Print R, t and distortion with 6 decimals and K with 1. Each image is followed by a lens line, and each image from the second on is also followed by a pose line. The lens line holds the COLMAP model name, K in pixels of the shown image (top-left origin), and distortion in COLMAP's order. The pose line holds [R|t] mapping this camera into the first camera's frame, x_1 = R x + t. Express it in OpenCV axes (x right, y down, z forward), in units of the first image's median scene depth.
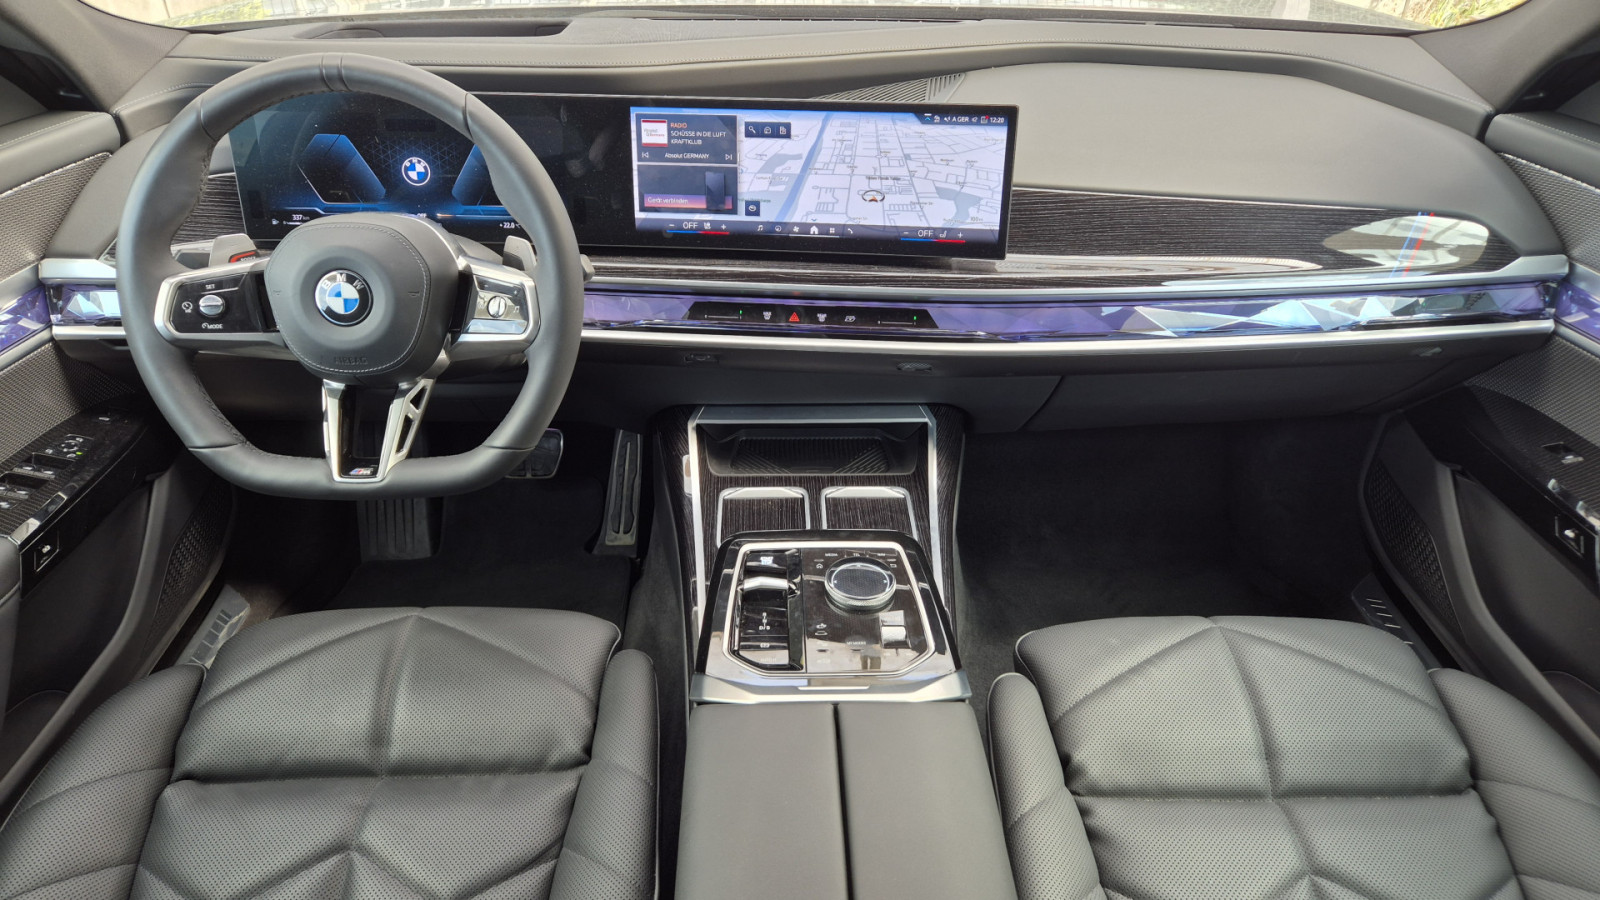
lens RADIAL K [[1101.3, 0, 800.0], [0, 1101.3, 450.0], [0, 0, 1]] dist [0.053212, -0.060662]
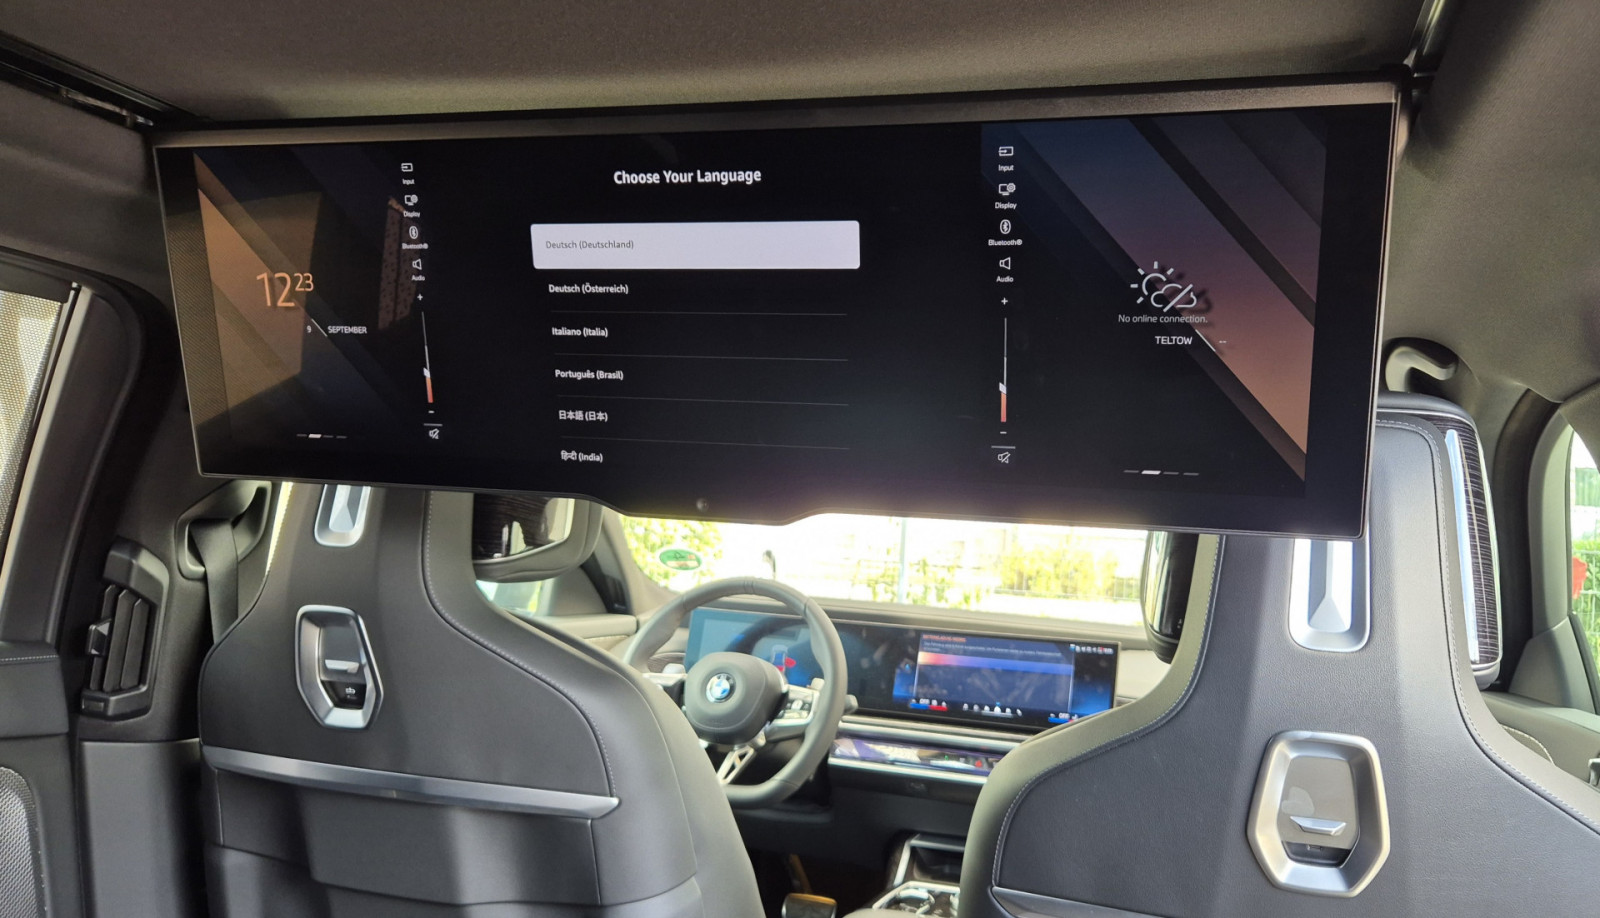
lens RADIAL K [[1131.3, 0, 800.0], [0, 1131.3, 459.0], [0, 0, 1]] dist [0.008241, 0.002717]
pose [[0.930358, 0.039782, -0.364487, 0.329709], [-0.250505, 0.794867, -0.552660, 0.487116], [0.267733, 0.605478, 0.749477, -0.527560]]
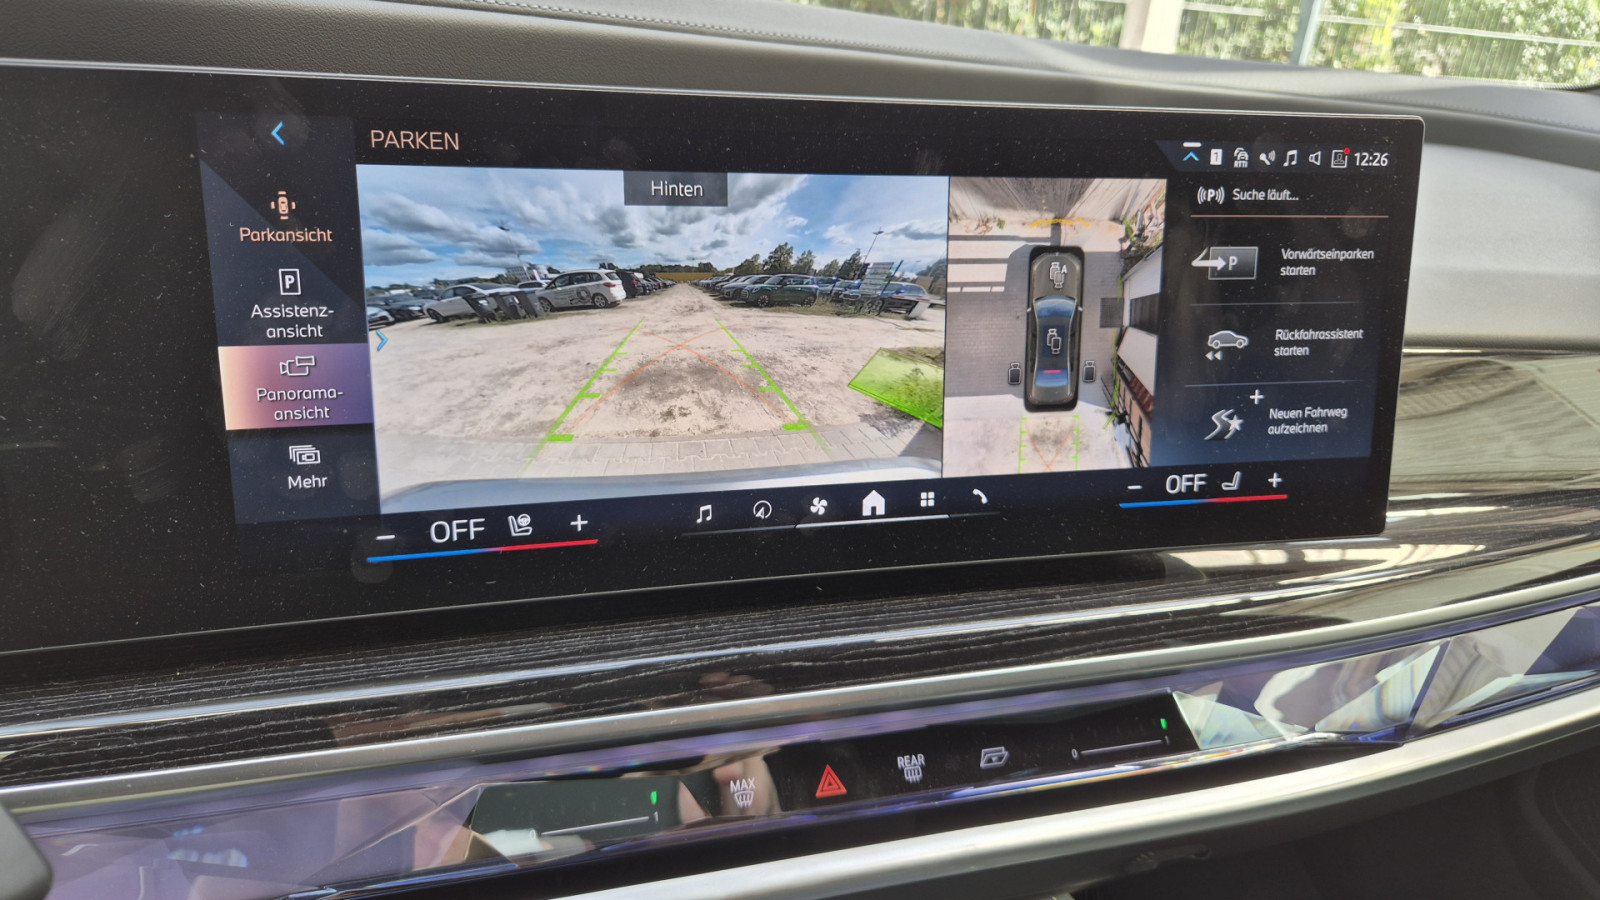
lens RADIAL K [[1101.3, 0, 800.0], [0, 1101.3, 450.0], [0, 0, 1]] dist [0.053212, -0.060662]
pose [[0.920781, -0.082812, 0.381188, -0.127089], [0.146561, 0.979053, -0.141330, -0.173805], [-0.361499, 0.186001, 0.913631, 0.719541]]
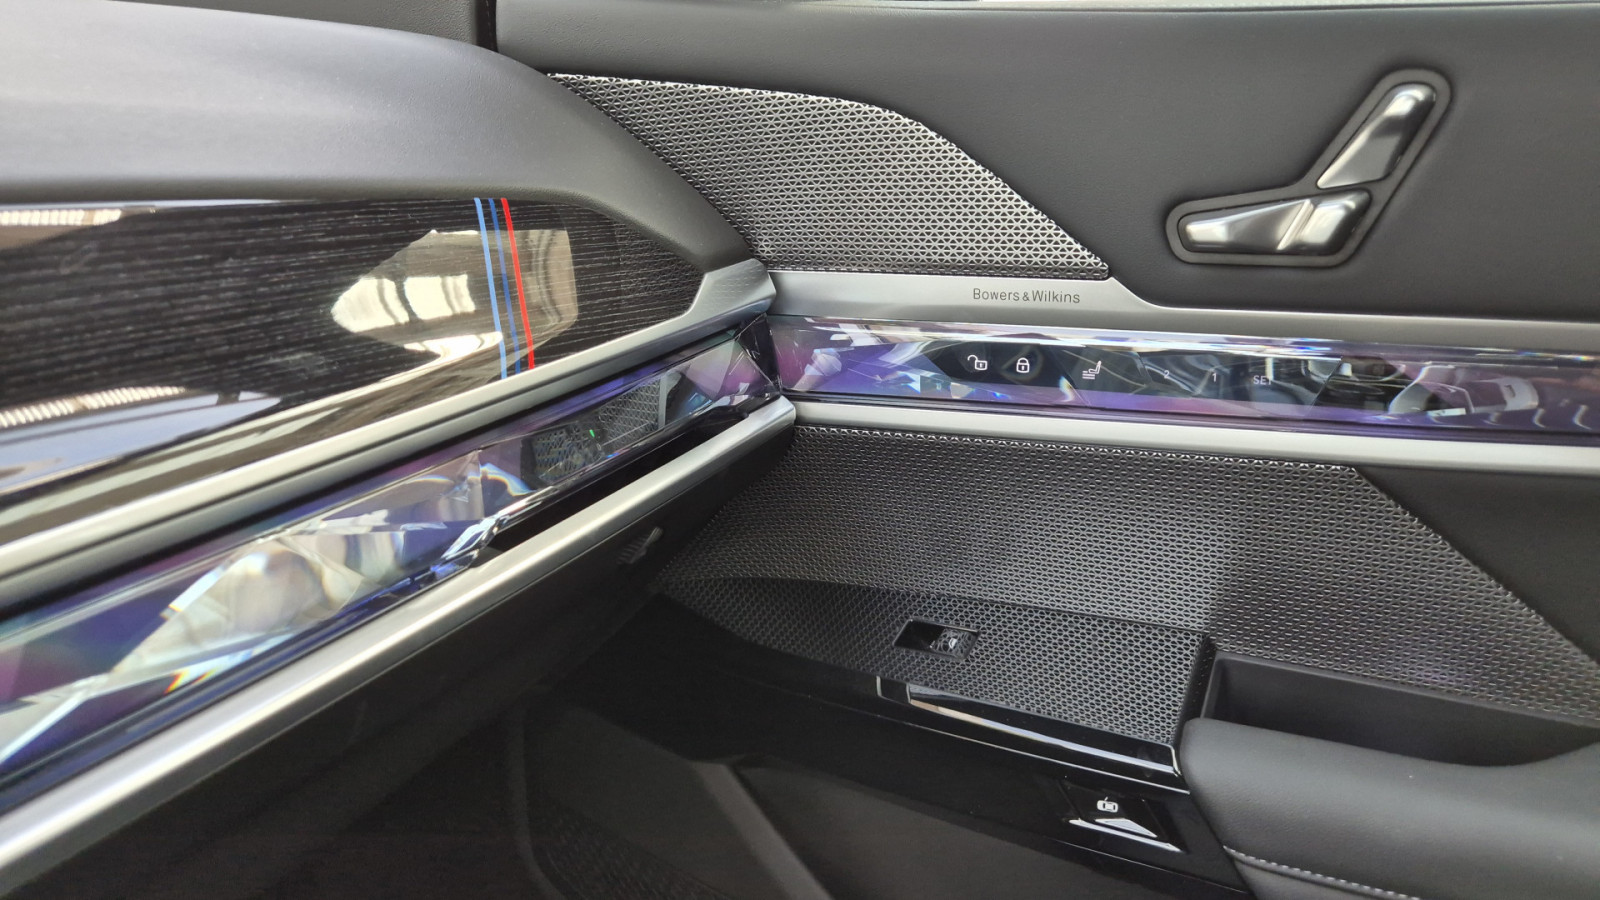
lens RADIAL K [[1101.3, 0, 800.0], [0, 1101.3, 450.0], [0, 0, 1]] dist [0.053212, -0.060662]
pose [[0.525924, -0.270403, 0.806403, 0.309465], [0.455732, 0.890116, 0.001252, -0.097417], [-0.718131, 0.366845, 0.591365, 0.752175]]
